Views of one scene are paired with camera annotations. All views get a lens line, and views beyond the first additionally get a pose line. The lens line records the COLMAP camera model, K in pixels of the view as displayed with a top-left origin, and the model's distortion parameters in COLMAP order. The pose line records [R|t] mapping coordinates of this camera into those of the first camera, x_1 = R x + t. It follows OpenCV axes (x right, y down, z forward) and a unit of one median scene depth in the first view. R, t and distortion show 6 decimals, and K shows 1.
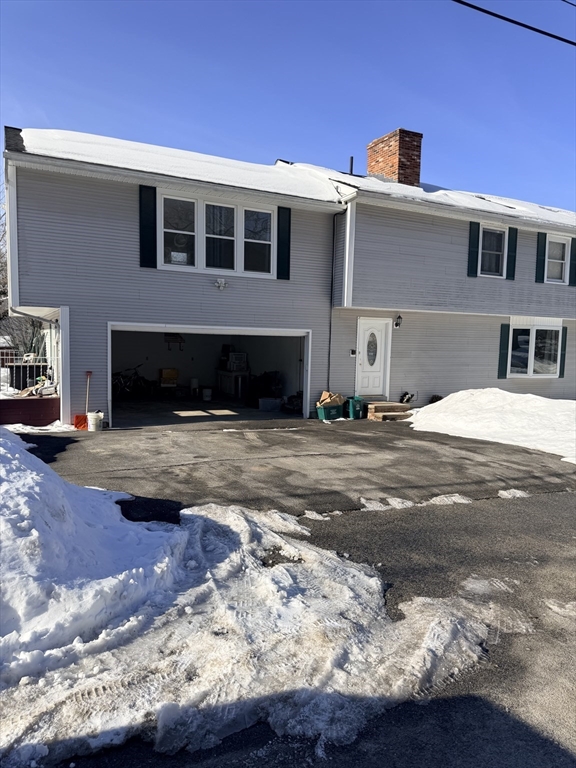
lens RADIAL K [[545.4, 0, 288.2], [0, 545.4, 381.0], [0, 0, 1]] dist [0.061991, -0.074546]
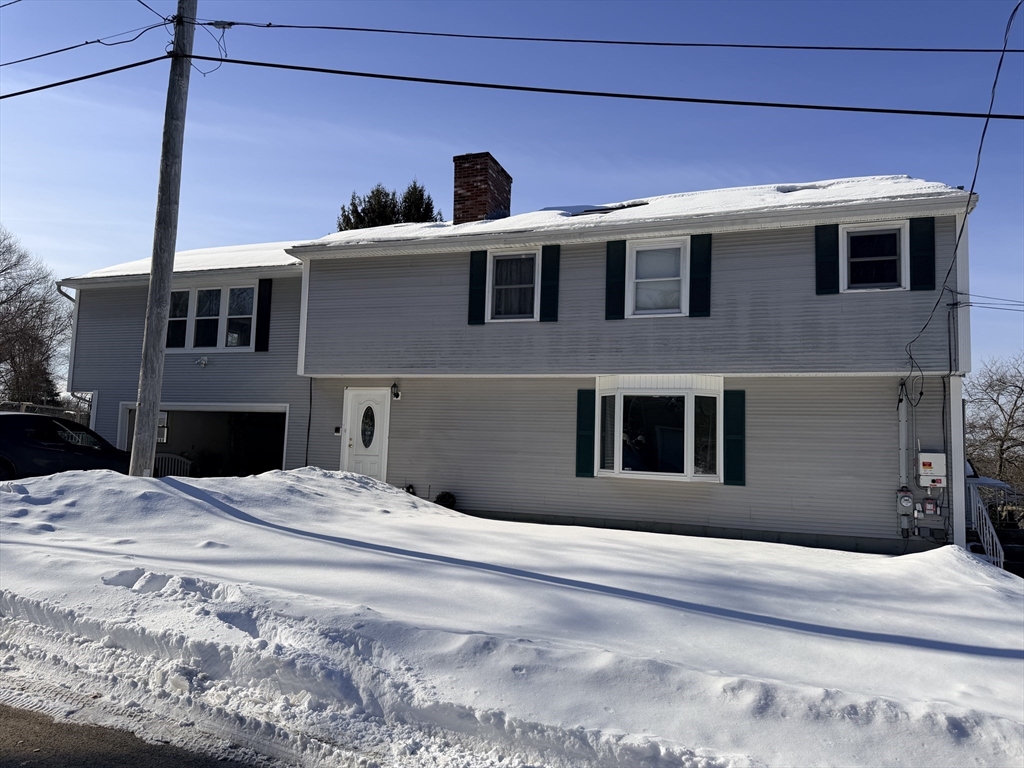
lens RADIAL K [[727.2, 0, 503.8], [0, 727.2, 385.3], [0, 0, 1]] dist [0.061991, -0.074546]
pose [[0.678490, -0.067075, -0.731541, 1.313496], [-0.077353, 0.983764, -0.161944, 0.047553], [0.730526, 0.166464, 0.662285, 0.525481]]
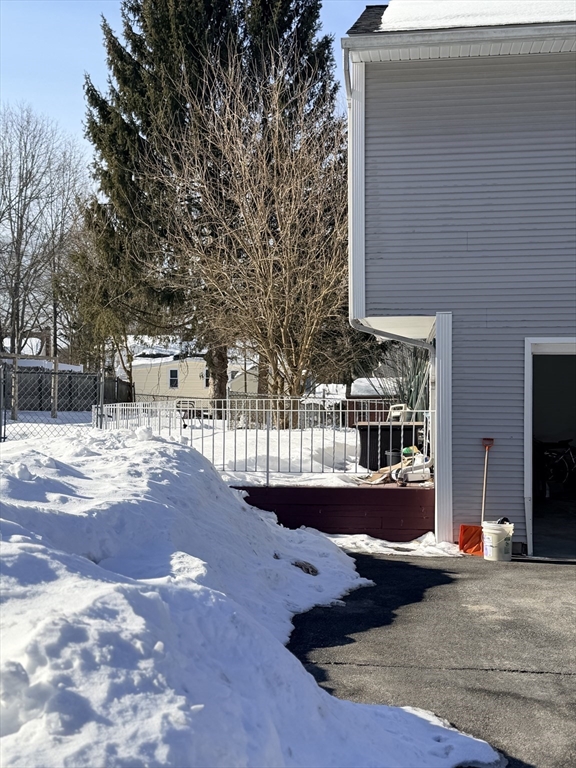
lens RADIAL K [[1001.0, 0, 288.8], [0, 1001.0, 386.7], [0, 0, 1]] dist [0.097185, 0.000000]
pose [[0.827943, -0.016543, -0.560568, 0.001448], [-0.022339, 0.997799, -0.062439, -0.003039], [0.560367, 0.064219, 0.825751, 0.130855]]
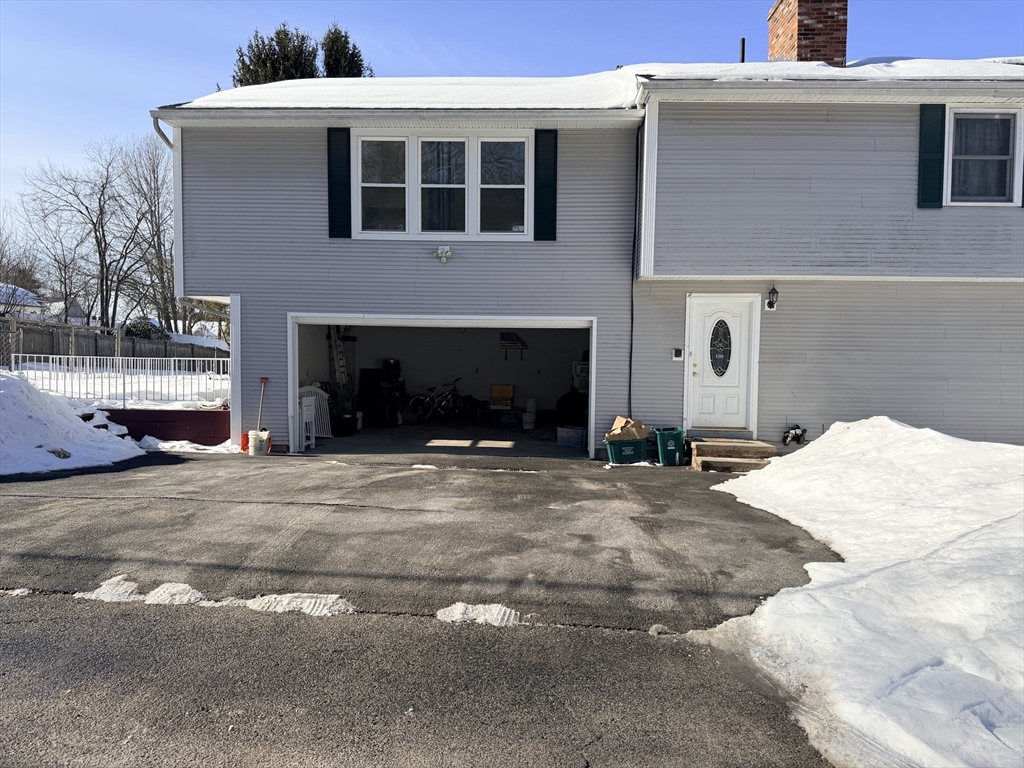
lens RADIAL K [[727.2, 0, 514.1], [0, 727.2, 380.5], [0, 0, 1]] dist [0.061991, -0.074546]
pose [[0.875317, 0.005050, -0.483524, 0.413668], [-0.028009, 0.998796, -0.040272, 0.017079], [0.482738, 0.048794, 0.874404, 0.258728]]
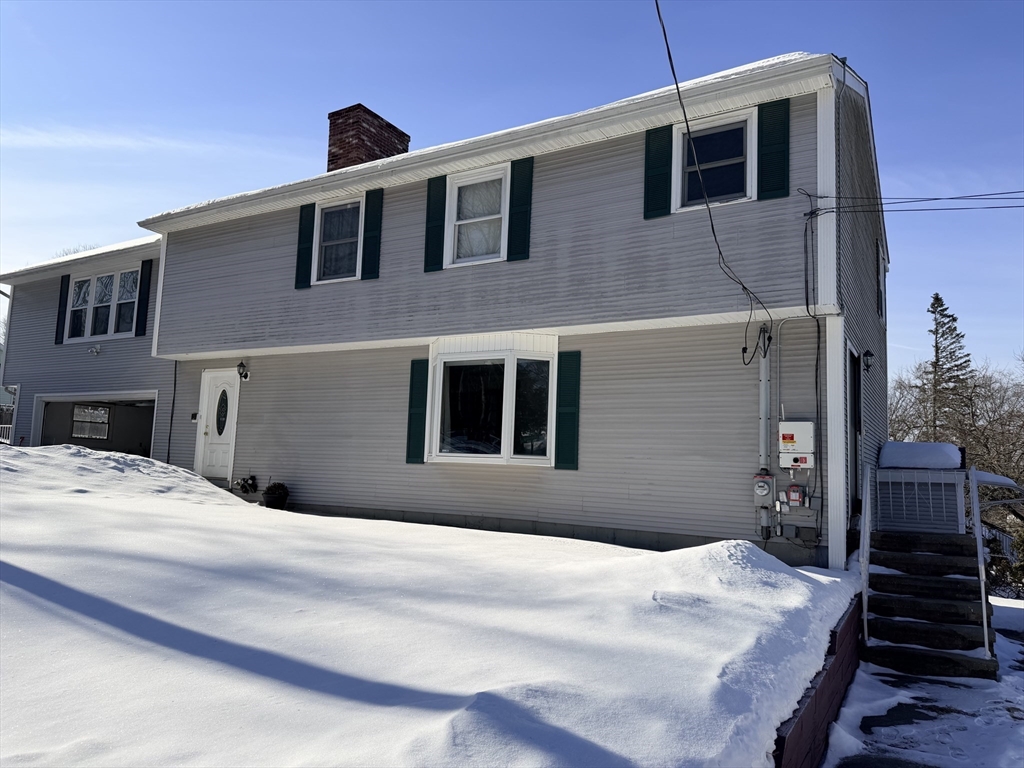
lens RADIAL K [[727.2, 0, 503.0], [0, 727.2, 391.7], [0, 0, 1]] dist [0.061991, -0.074546]
pose [[0.517595, -0.093755, -0.850474, 1.438163], [-0.096134, 0.981313, -0.166685, 0.050420], [0.850208, 0.168035, 0.498909, 1.010531]]
